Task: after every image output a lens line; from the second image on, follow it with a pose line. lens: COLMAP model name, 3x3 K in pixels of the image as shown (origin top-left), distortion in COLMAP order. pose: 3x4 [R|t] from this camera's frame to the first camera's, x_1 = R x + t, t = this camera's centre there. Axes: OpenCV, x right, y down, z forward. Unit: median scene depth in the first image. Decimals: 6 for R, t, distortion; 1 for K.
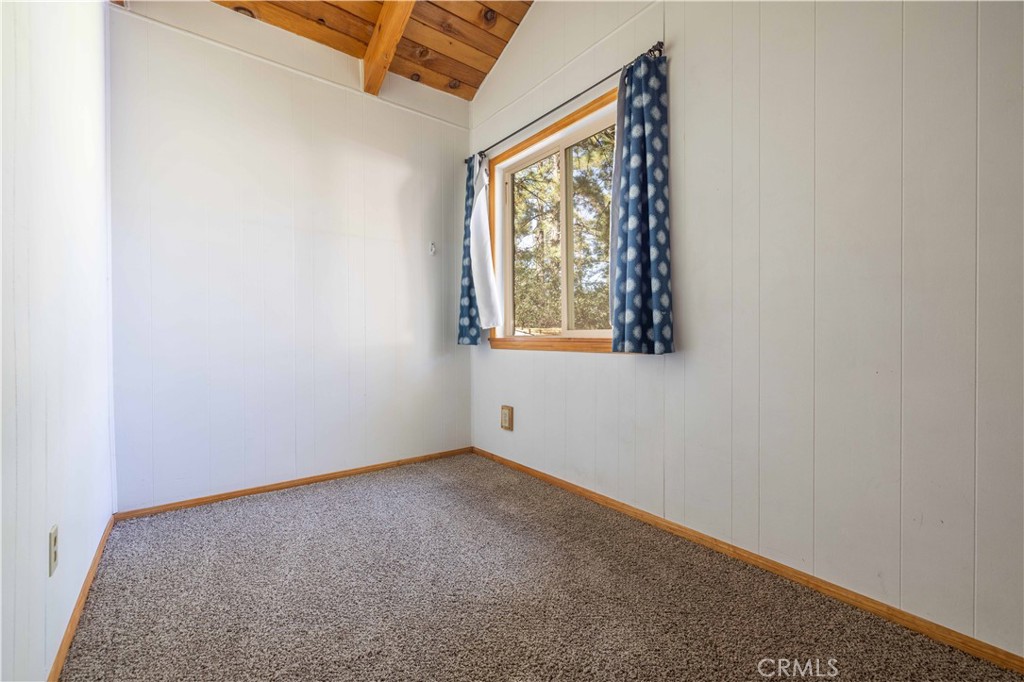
lens RADIAL K [[432.3, 0, 511.0], [0, 432.3, 338.0], [0, 0, 1]] dist [-0.001314, 0.000340]
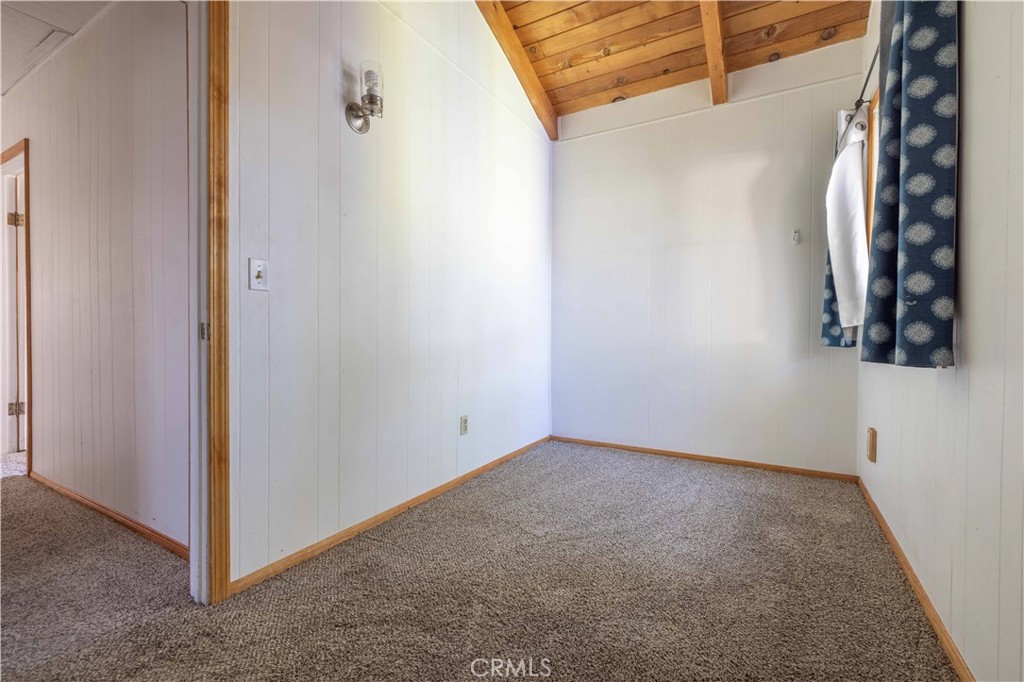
lens RADIAL K [[432.3, 0, 508.5], [0, 432.3, 337.9], [0, 0, 1]] dist [-0.001314, 0.000340]
pose [[0.382495, 0.015119, -0.923834, 0.472610], [-0.011986, 0.999863, 0.011401, -0.002941], [0.923880, 0.006712, 0.382624, 0.131721]]
